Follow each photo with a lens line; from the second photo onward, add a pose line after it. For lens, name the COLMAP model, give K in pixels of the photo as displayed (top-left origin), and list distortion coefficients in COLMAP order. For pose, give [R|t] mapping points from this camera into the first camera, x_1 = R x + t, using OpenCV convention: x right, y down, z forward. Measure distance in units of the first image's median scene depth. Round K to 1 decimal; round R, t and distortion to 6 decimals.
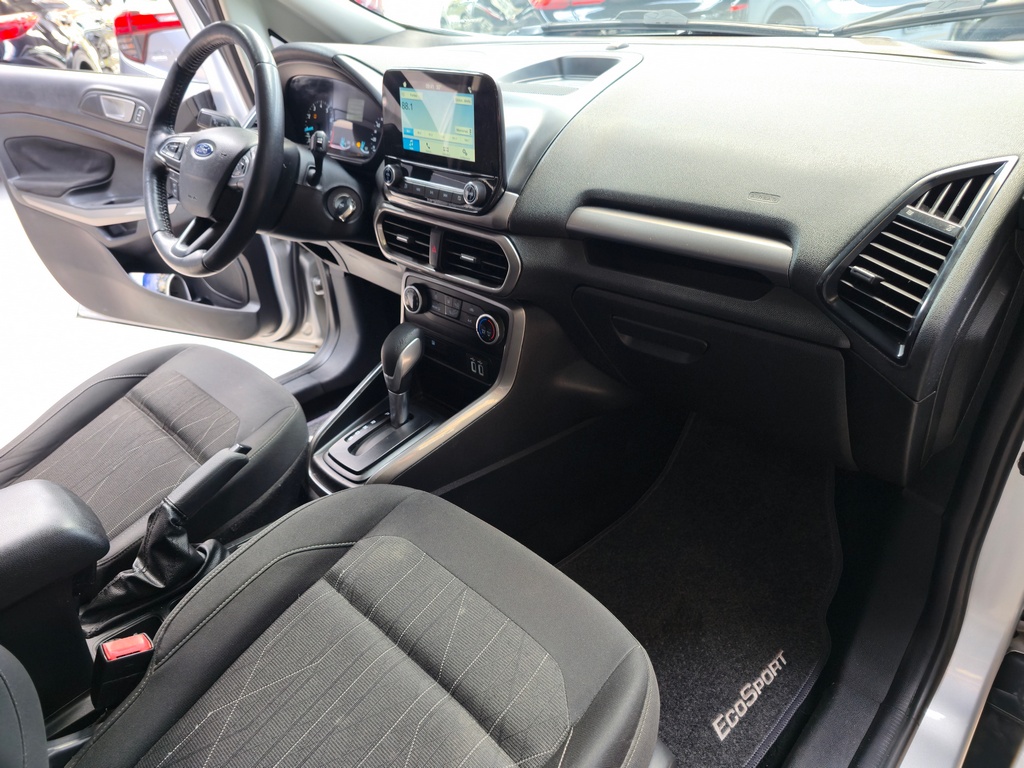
lens RADIAL K [[669.3, 0, 499.8], [0, 669.3, 387.3], [0, 0, 1]] dist [0.055556, -0.049699]
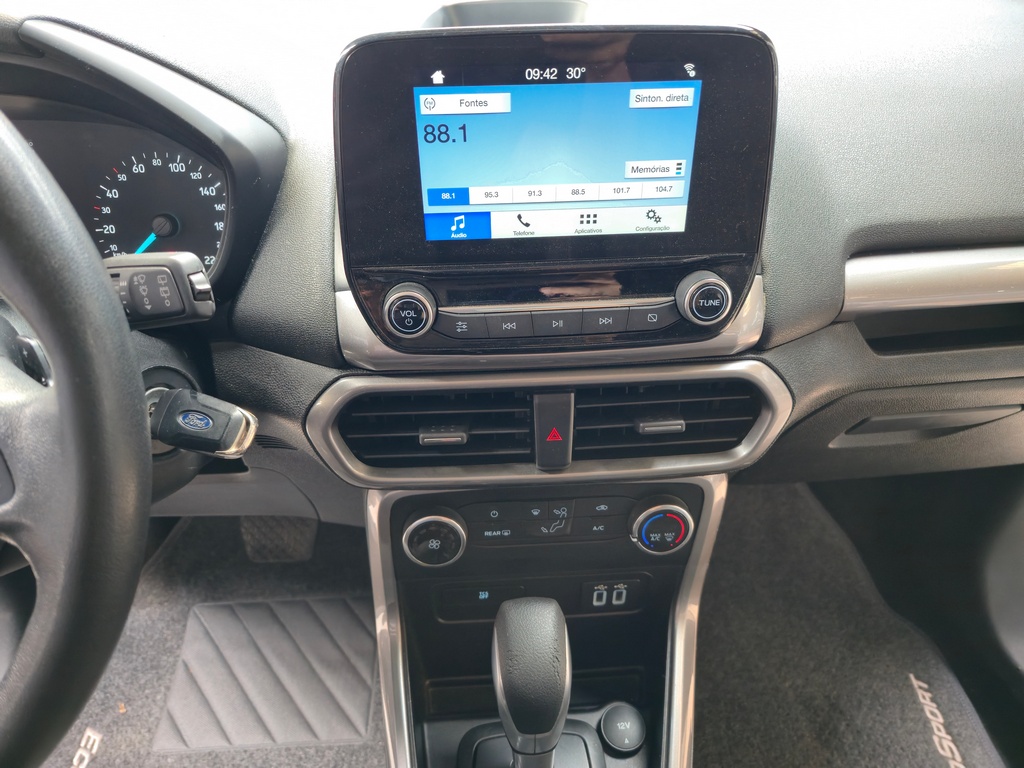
lens RADIAL K [[686.6, 0, 506.1], [0, 686.6, 388.8], [0, 0, 1]] dist [0.037427, -0.045001]
pose [[0.676844, -0.384571, 0.627685, -0.413450], [0.364412, 0.915919, 0.168215, -0.338036], [-0.639599, 0.114881, 0.760076, 0.699645]]
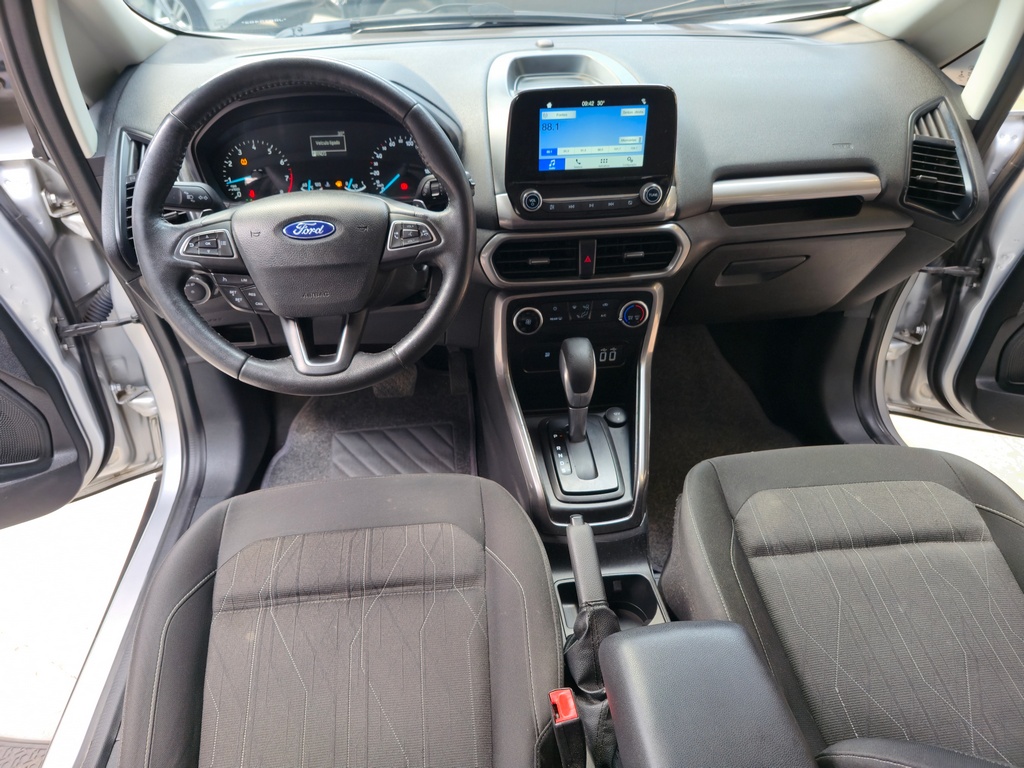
lens RADIAL K [[669.3, 0, 499.8], [0, 669.3, 387.3], [0, 0, 1]] dist [0.055556, -0.049699]
pose [[0.636607, -0.409201, 0.653672, -0.980093], [0.377367, 0.904495, 0.198702, -0.296497], [-0.672552, 0.120179, 0.730227, 0.379203]]
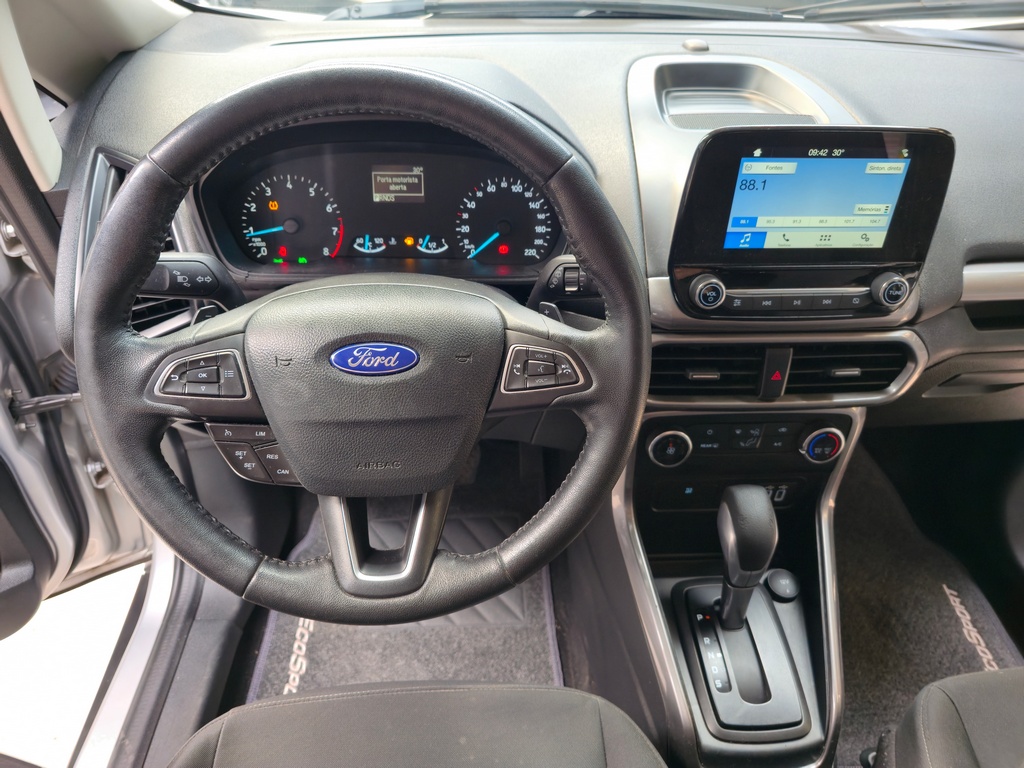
lens RADIAL K [[676.7, 0, 513.9], [0, 676.7, 379.2], [0, 0, 1]] dist [0.047280, -0.046830]
pose [[0.667044, -0.379829, 0.640923, -0.756780], [0.331484, 0.921745, 0.201258, -0.451323], [-0.667211, 0.078208, 0.740751, 0.694921]]
